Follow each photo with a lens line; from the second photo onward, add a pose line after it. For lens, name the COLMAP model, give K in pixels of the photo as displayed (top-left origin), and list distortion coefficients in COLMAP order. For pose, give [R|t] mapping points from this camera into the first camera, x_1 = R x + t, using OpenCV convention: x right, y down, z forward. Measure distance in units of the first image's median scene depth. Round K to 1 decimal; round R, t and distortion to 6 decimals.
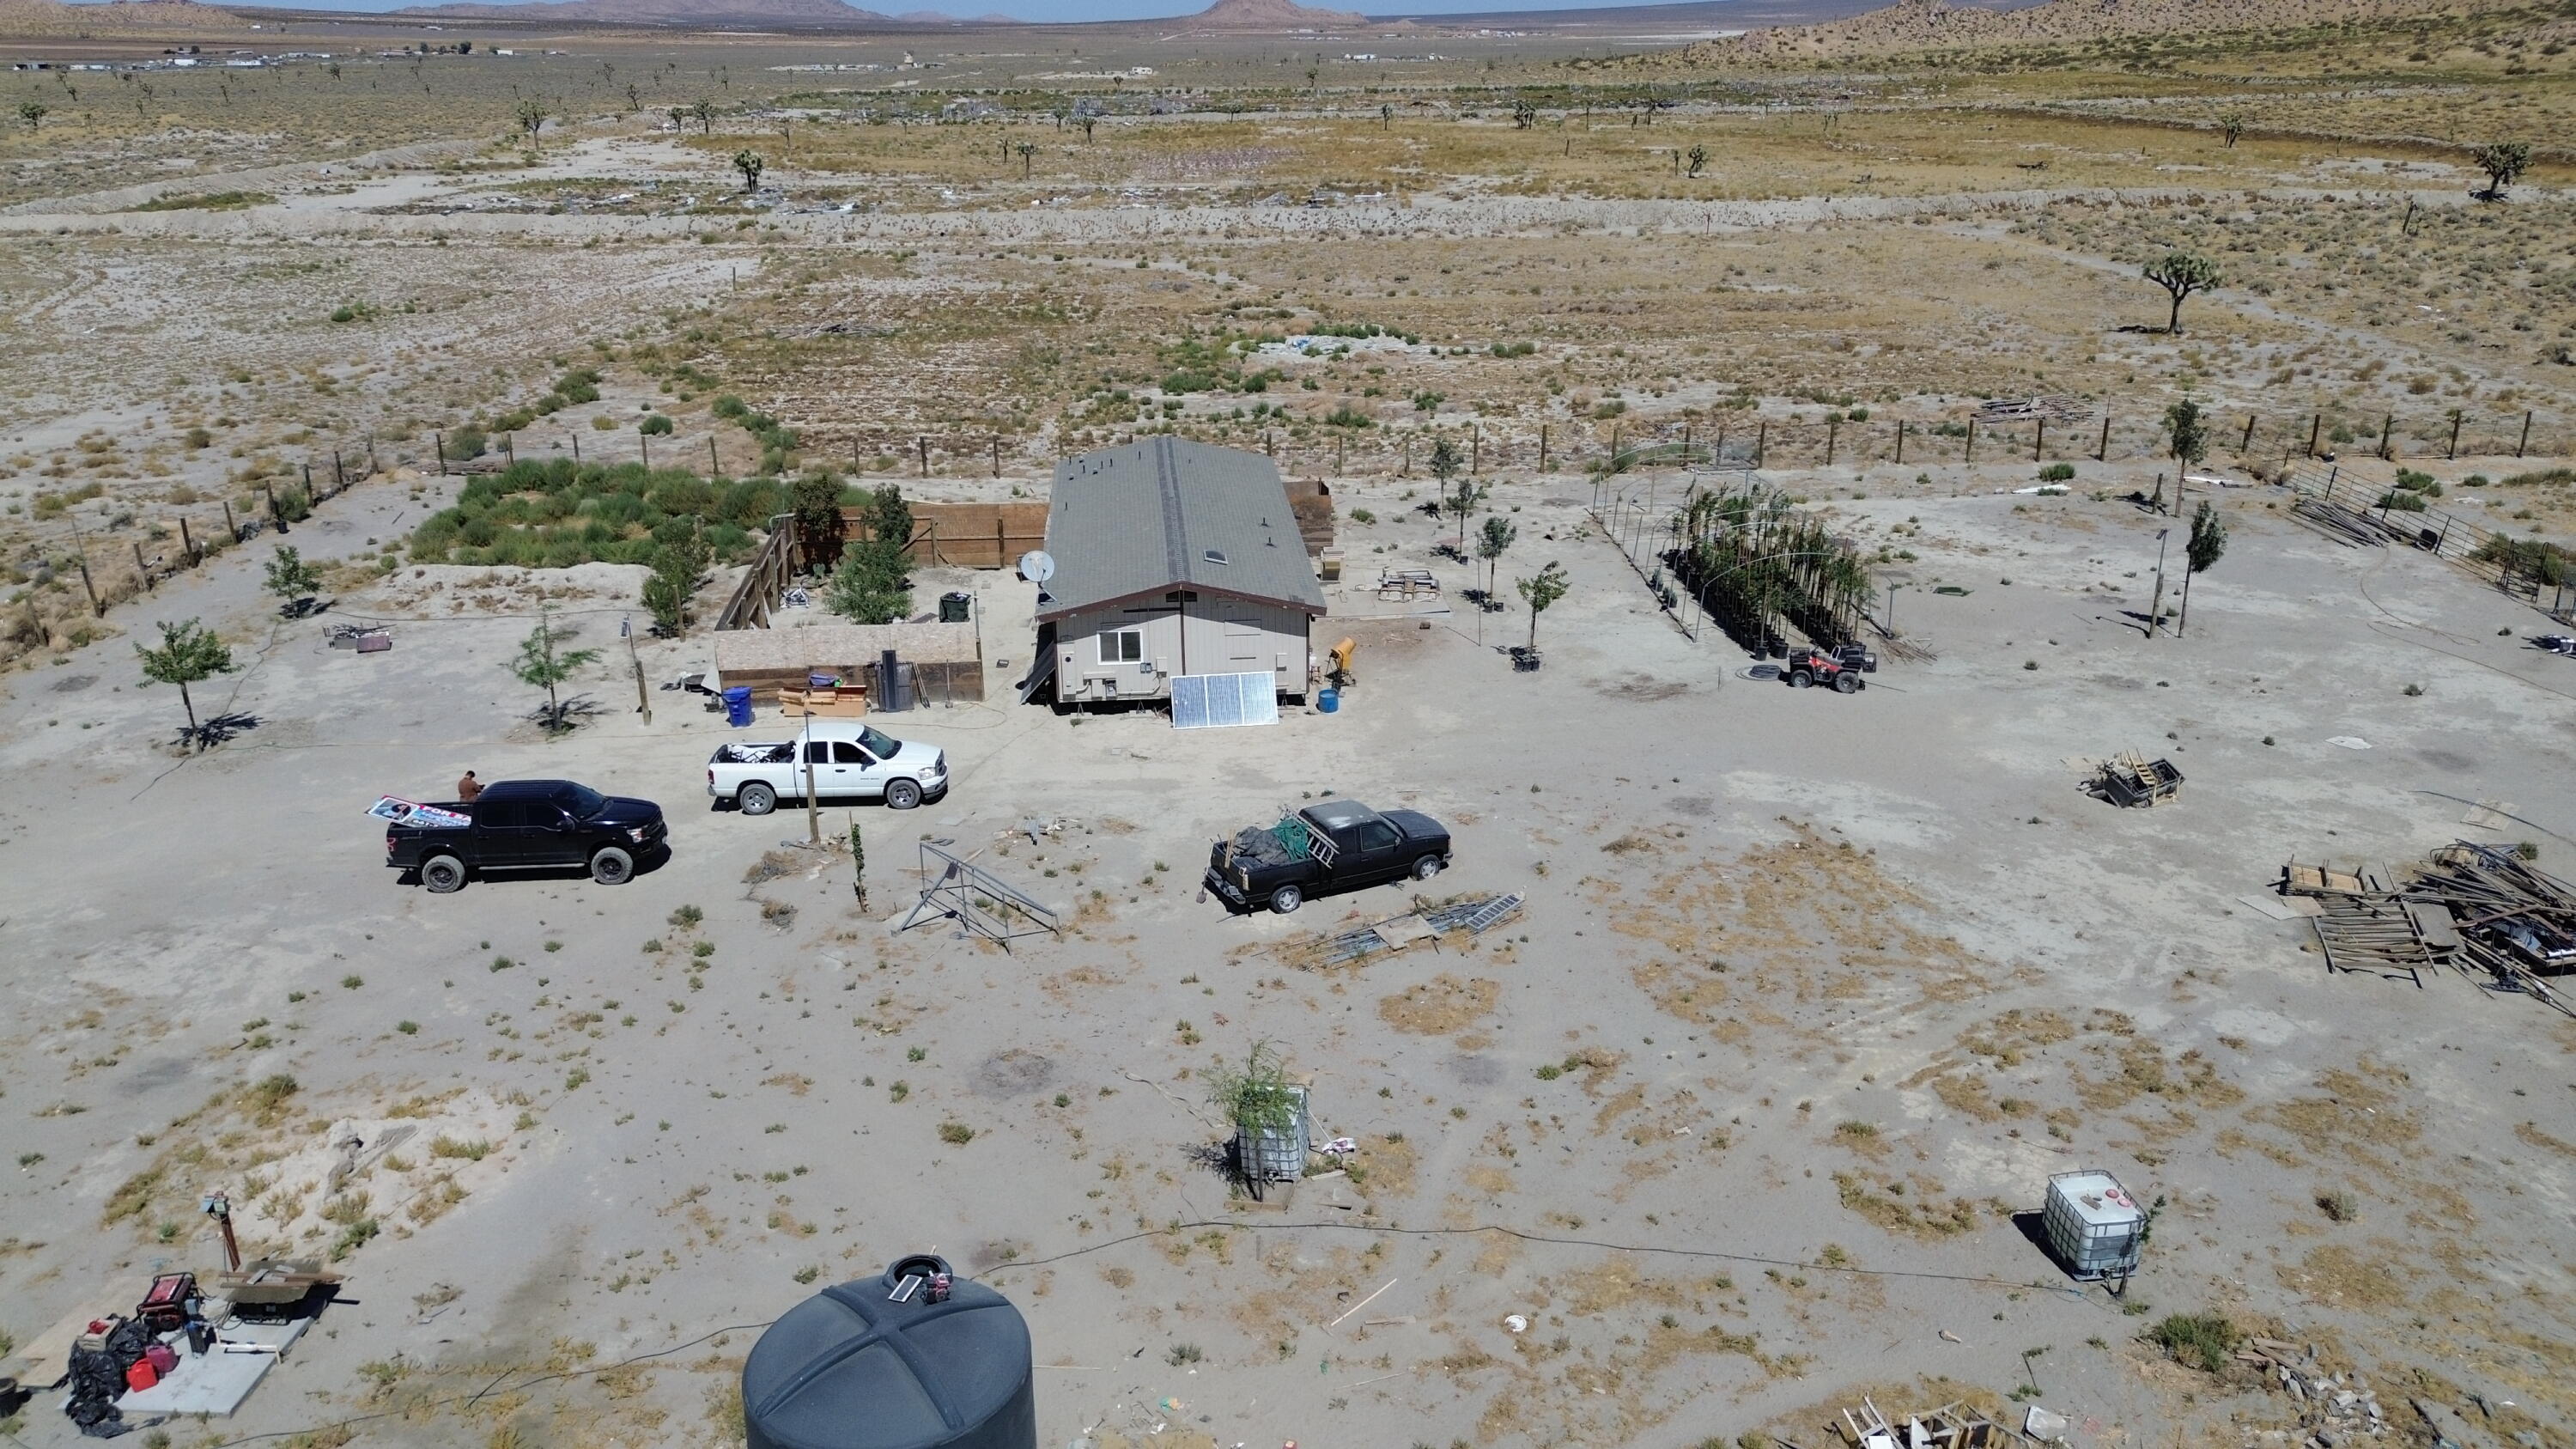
lens RADIAL K [[1823.4, 0, 1325.8], [0, 1823.4, 720.1], [0, 0, 1]] dist [0.064622, -0.066007]
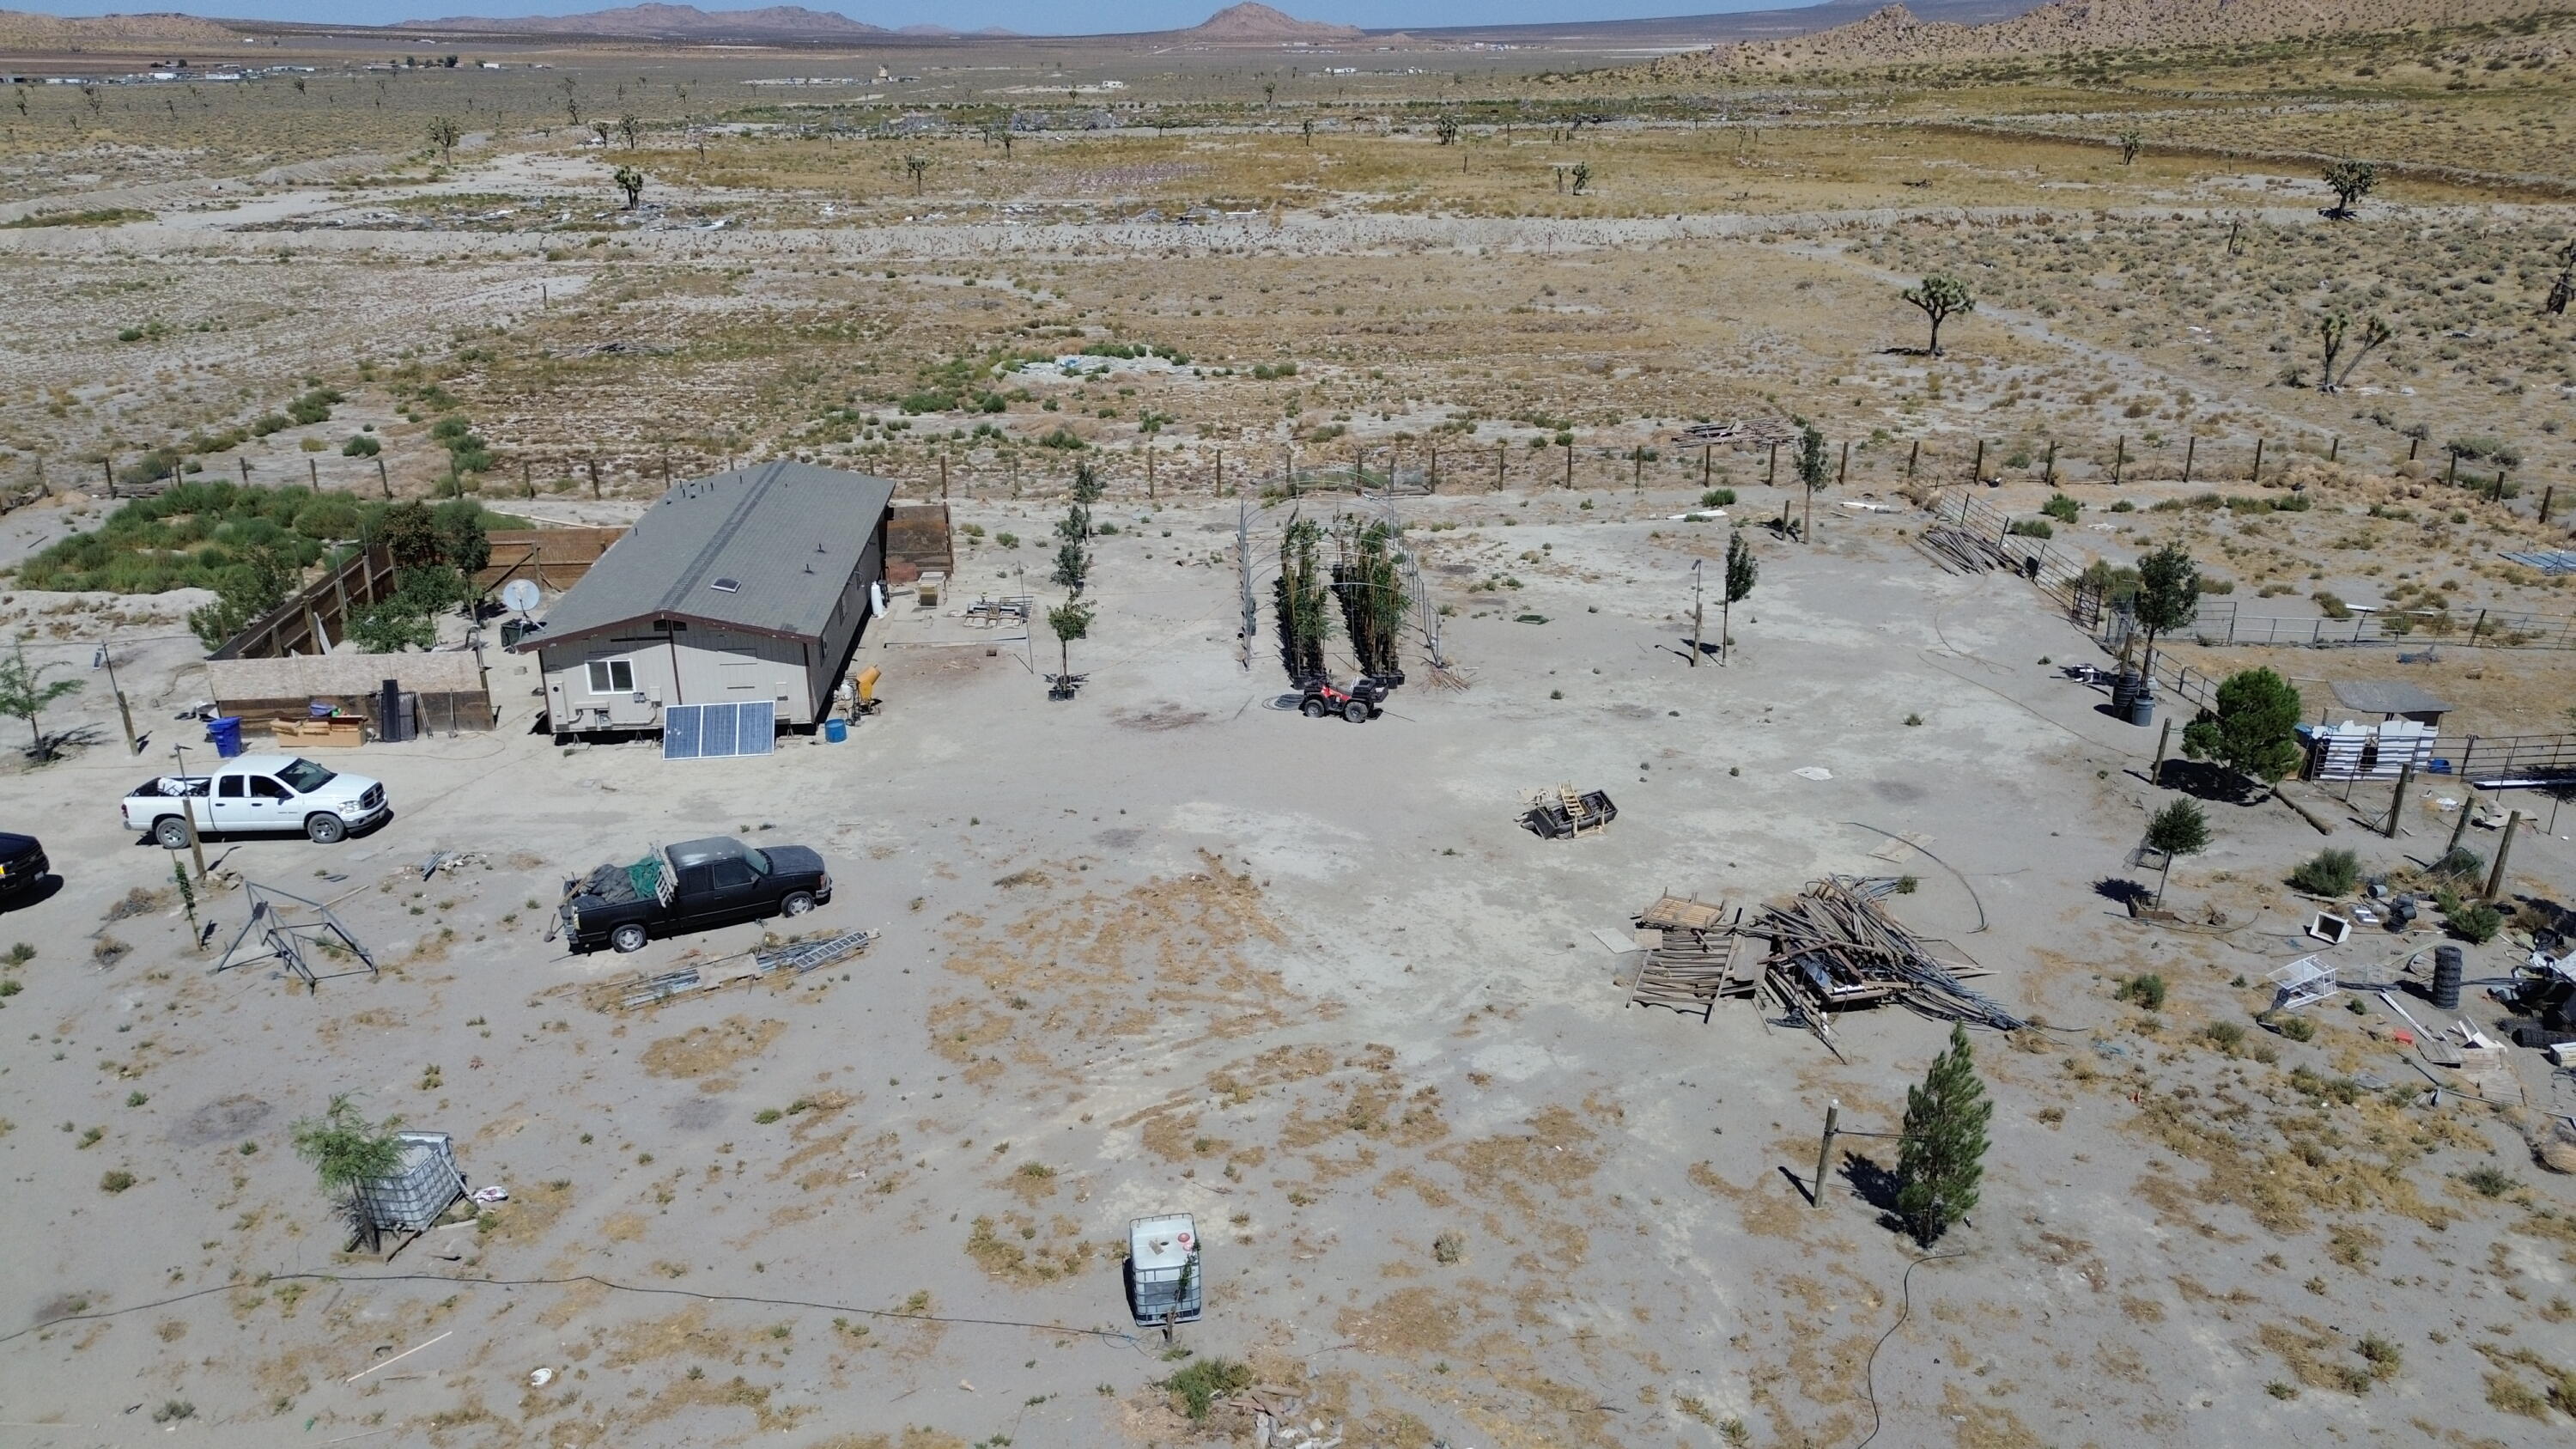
lens RADIAL K [[1823.4, 0, 1325.8], [0, 1823.4, 720.1], [0, 0, 1]] dist [0.064622, -0.066007]
pose [[1.000000, -0.000030, 0.000047, 0.183577], [0.000031, 0.999981, -0.006149, -0.006906], [-0.000047, 0.006149, 0.999981, 0.000106]]
